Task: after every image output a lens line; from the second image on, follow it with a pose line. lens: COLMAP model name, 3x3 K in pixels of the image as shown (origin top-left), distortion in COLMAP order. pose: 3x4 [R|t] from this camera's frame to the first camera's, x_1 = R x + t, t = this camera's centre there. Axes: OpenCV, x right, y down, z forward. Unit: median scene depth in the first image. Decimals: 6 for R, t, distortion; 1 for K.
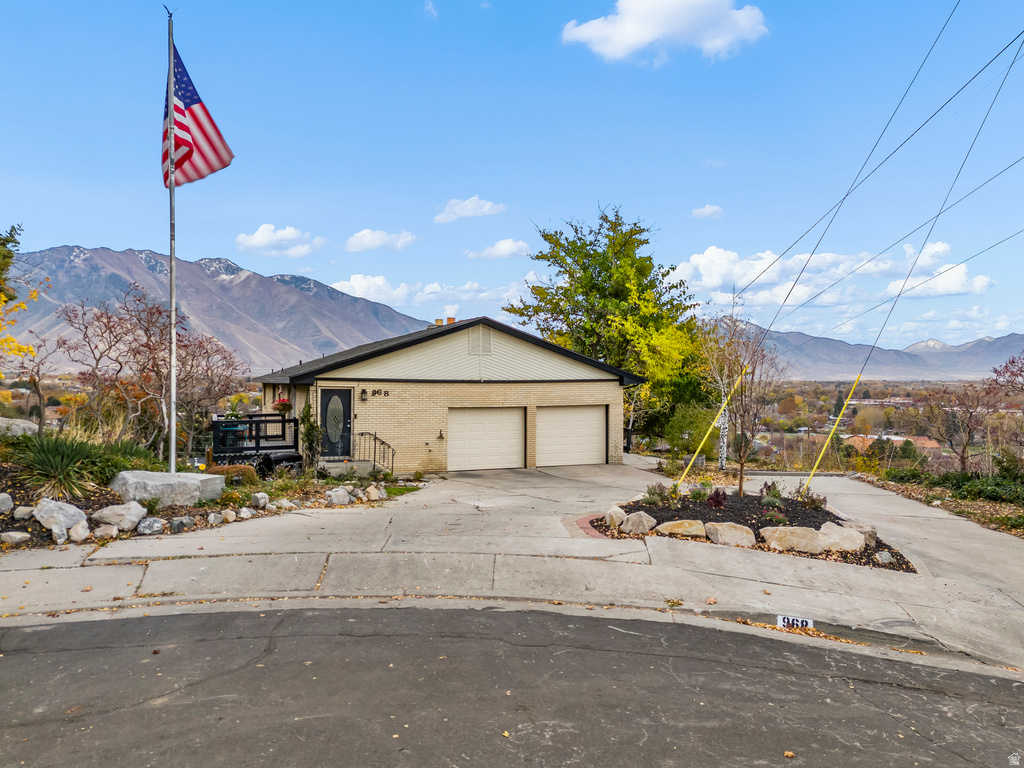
lens RADIAL K [[746.9, 0, 516.1], [0, 746.9, 384.6], [0, 0, 1]] dist [0.086322, -0.085643]
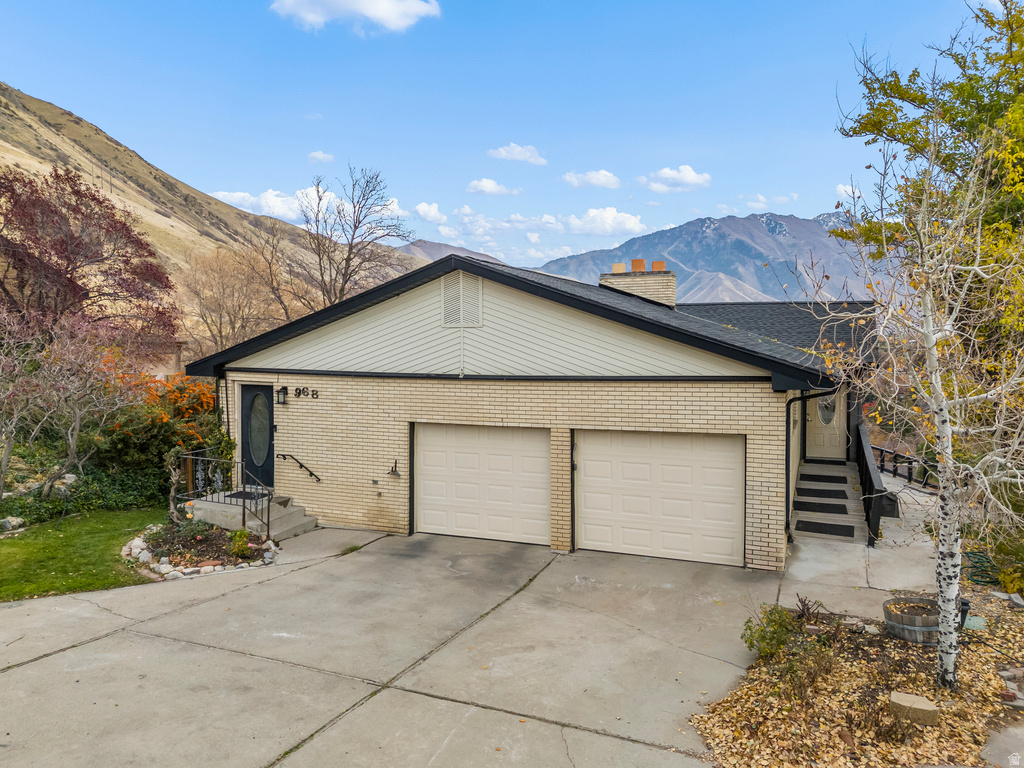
lens RADIAL K [[754.1, 0, 513.0], [0, 754.1, 380.0], [0, 0, 1]] dist [0.086738, -0.084933]
pose [[0.716425, 0.033675, -0.696851, 0.349467], [0.000510, 0.998809, 0.048791, -0.027877], [0.697664, -0.035311, 0.715555, 0.621178]]
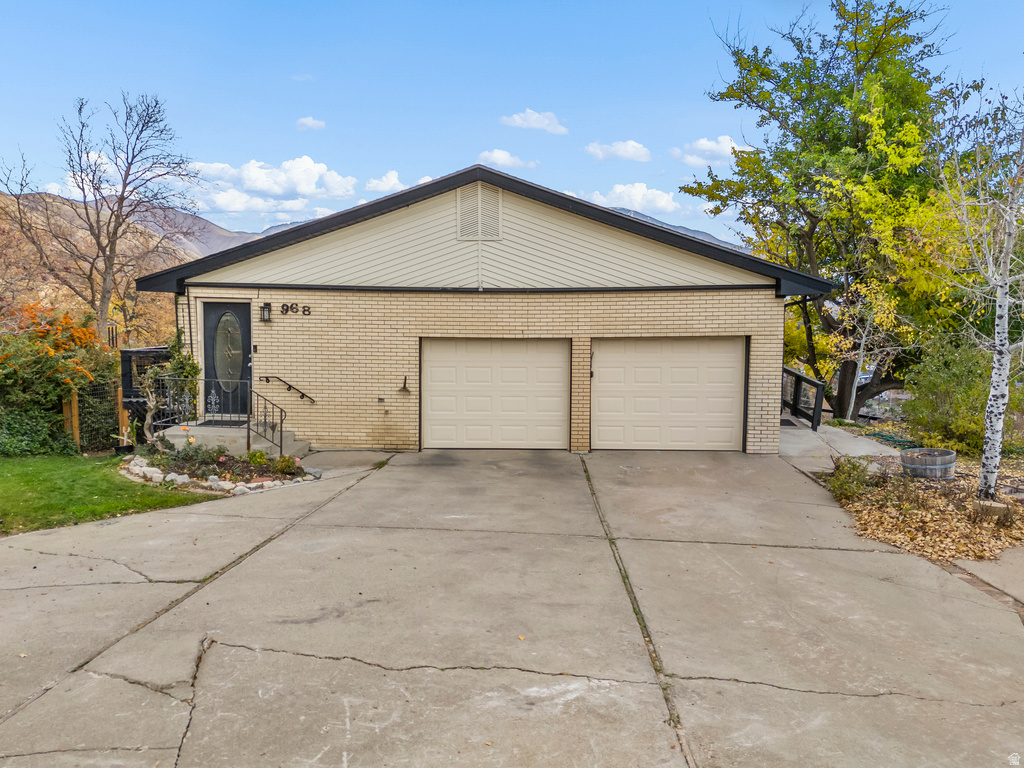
lens RADIAL K [[746.9, 0, 516.1], [0, 746.9, 384.6], [0, 0, 1]] dist [0.086322, -0.085643]
pose [[0.914183, 0.040808, -0.403242, 0.195040], [-0.003580, 0.995693, 0.092647, 0.013414], [0.405286, -0.083252, 0.910391, 0.495700]]
